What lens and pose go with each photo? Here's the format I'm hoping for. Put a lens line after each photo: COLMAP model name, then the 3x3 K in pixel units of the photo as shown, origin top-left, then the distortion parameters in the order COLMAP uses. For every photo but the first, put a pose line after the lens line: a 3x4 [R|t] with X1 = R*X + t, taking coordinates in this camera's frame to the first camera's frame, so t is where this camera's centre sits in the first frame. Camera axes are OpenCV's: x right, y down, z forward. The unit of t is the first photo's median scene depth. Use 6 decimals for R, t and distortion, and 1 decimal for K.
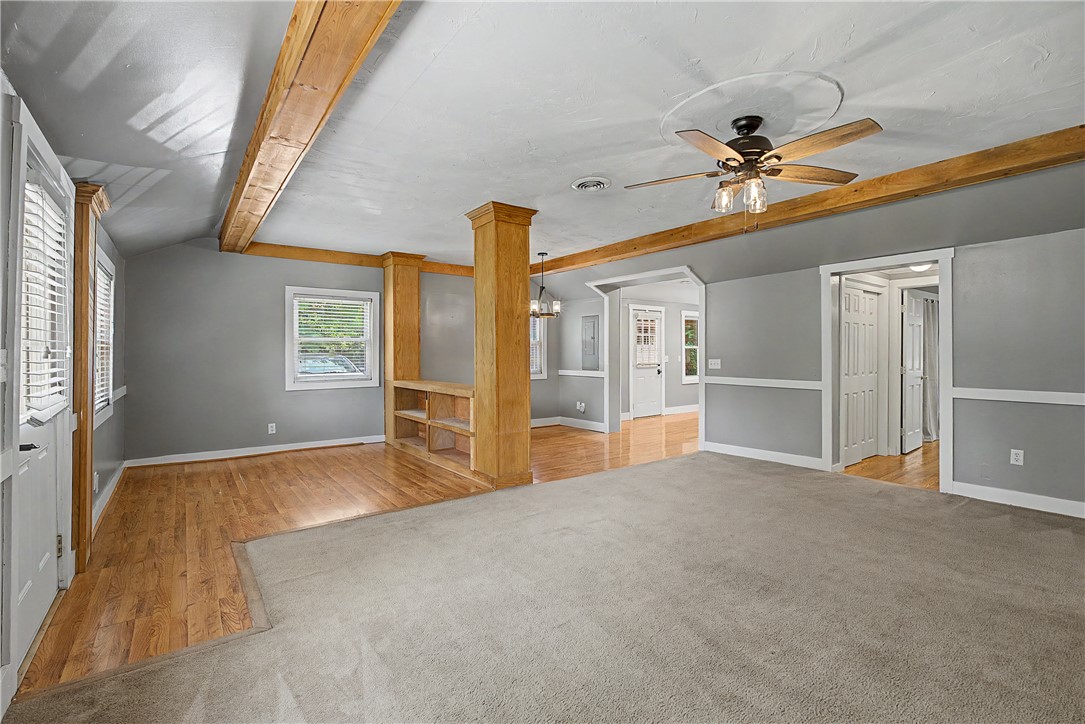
lens RADIAL K [[480.1, 0, 538.6], [0, 480.1, 357.1], [0, 0, 1]] dist [-0.008643, -0.000348]
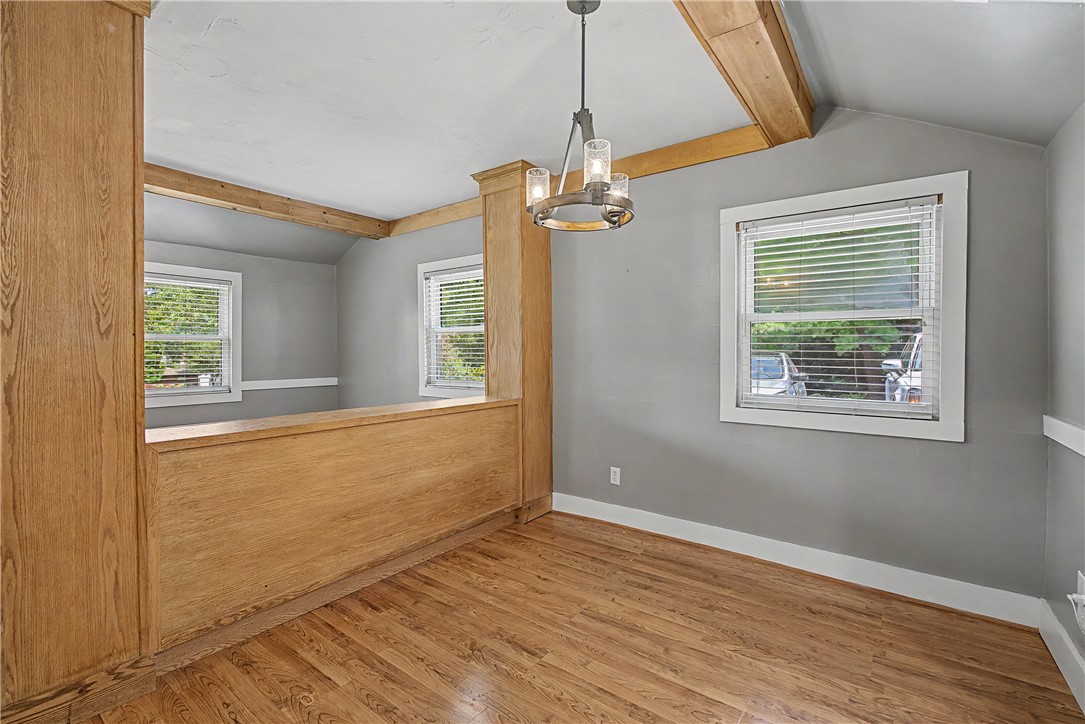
lens RADIAL K [[480.1, 0, 543.5], [0, 480.1, 361.8], [0, 0, 1]] dist [-0.008643, -0.000348]
pose [[0.290968, 0.026286, -0.956372, 0.283476], [-0.011079, 0.999648, 0.024105, -0.006895], [0.956669, 0.003581, 0.291156, 0.920289]]
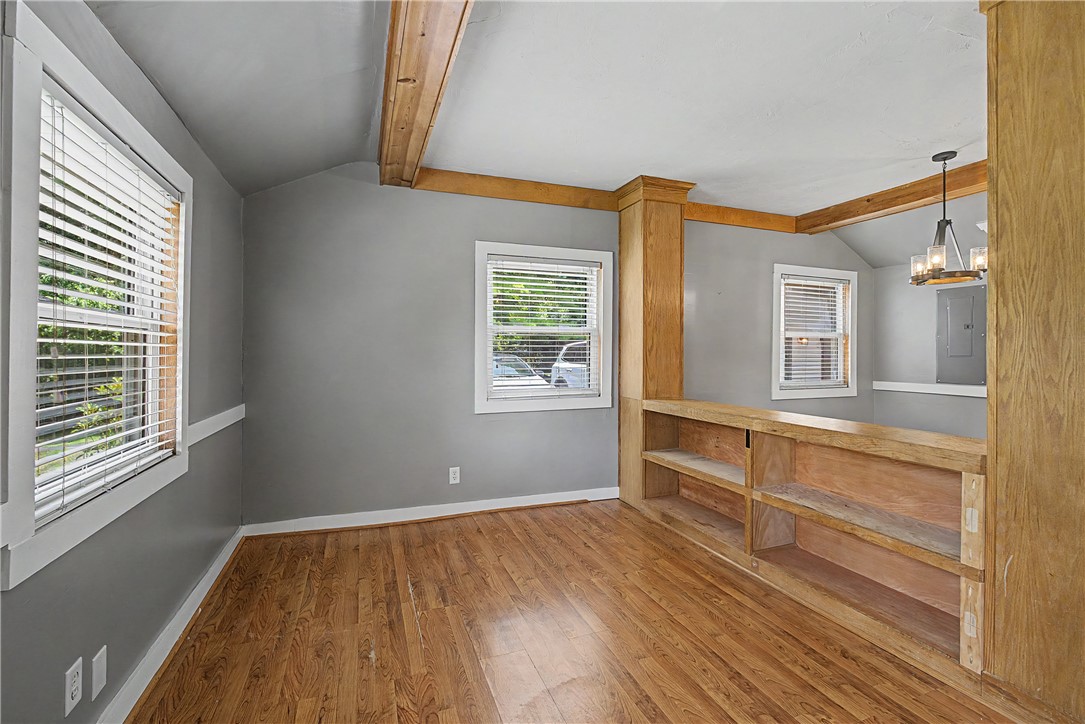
lens RADIAL K [[480.1, 0, 541.3], [0, 480.1, 355.0], [0, 0, 1]] dist [-0.008643, -0.000348]
pose [[0.962023, 0.004980, -0.272922, -0.269094], [-0.006208, 0.999974, -0.003635, -0.002278], [0.272897, 0.005191, 0.962029, 0.418398]]
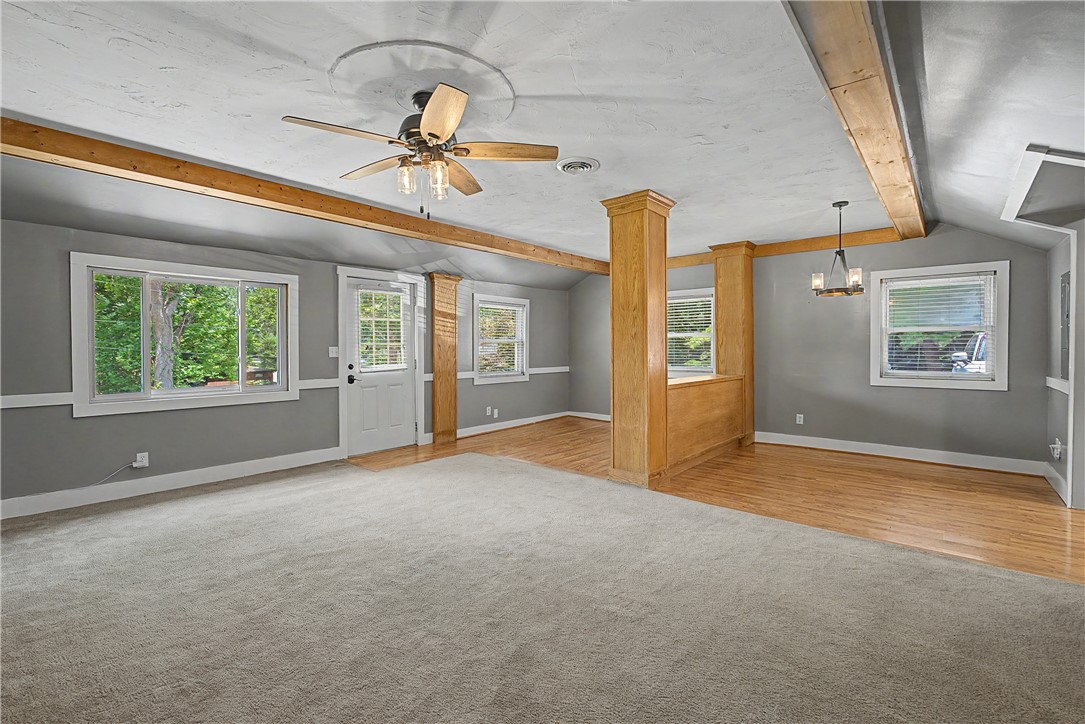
lens RADIAL K [[480.1, 0, 543.3], [0, 480.1, 359.6], [0, 0, 1]] dist [-0.008643, -0.000348]
pose [[0.226600, 0.026145, -0.973637, 0.605073], [-0.005569, 0.999658, 0.025548, -0.004959], [0.973972, -0.000367, 0.226668, 0.433289]]
